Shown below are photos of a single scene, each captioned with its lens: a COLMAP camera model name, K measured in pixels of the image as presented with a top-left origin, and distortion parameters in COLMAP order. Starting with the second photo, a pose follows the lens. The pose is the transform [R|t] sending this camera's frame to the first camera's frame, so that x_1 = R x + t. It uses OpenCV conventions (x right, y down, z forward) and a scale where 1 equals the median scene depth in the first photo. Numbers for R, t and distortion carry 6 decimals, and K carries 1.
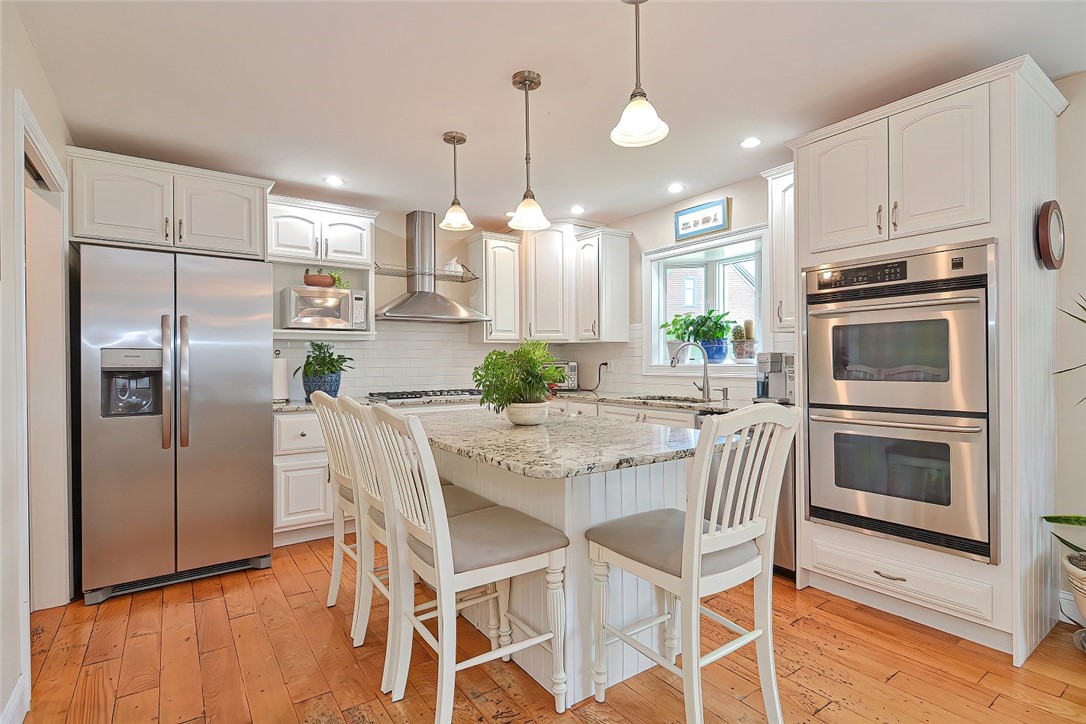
lens RADIAL K [[527.3, 0, 543.0], [0, 527.3, 362.0], [0, 0, 1]] dist [-0.001387, -0.000469]
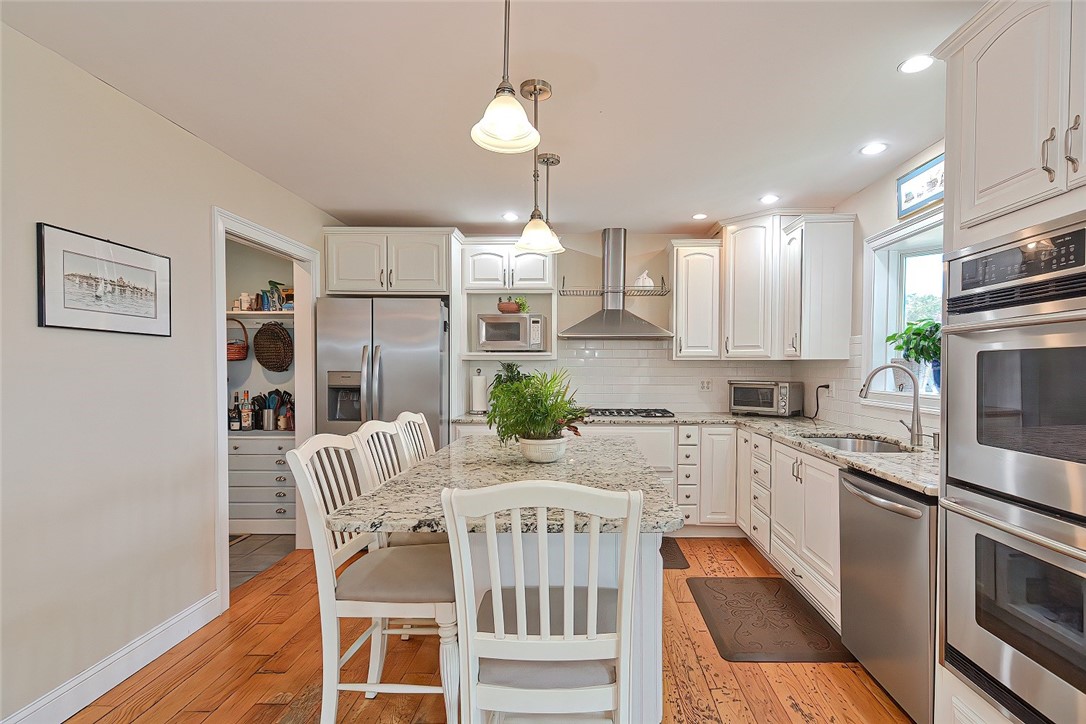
lens RADIAL K [[529.6, 0, 577.4], [0, 529.6, 374.1], [0, 0, 1]] dist [0.018757, -0.020403]
pose [[0.807938, 0.015918, -0.589053, 0.354244], [-0.005859, 0.999803, 0.018981, -0.033962], [0.589238, -0.011884, 0.807872, 0.171757]]
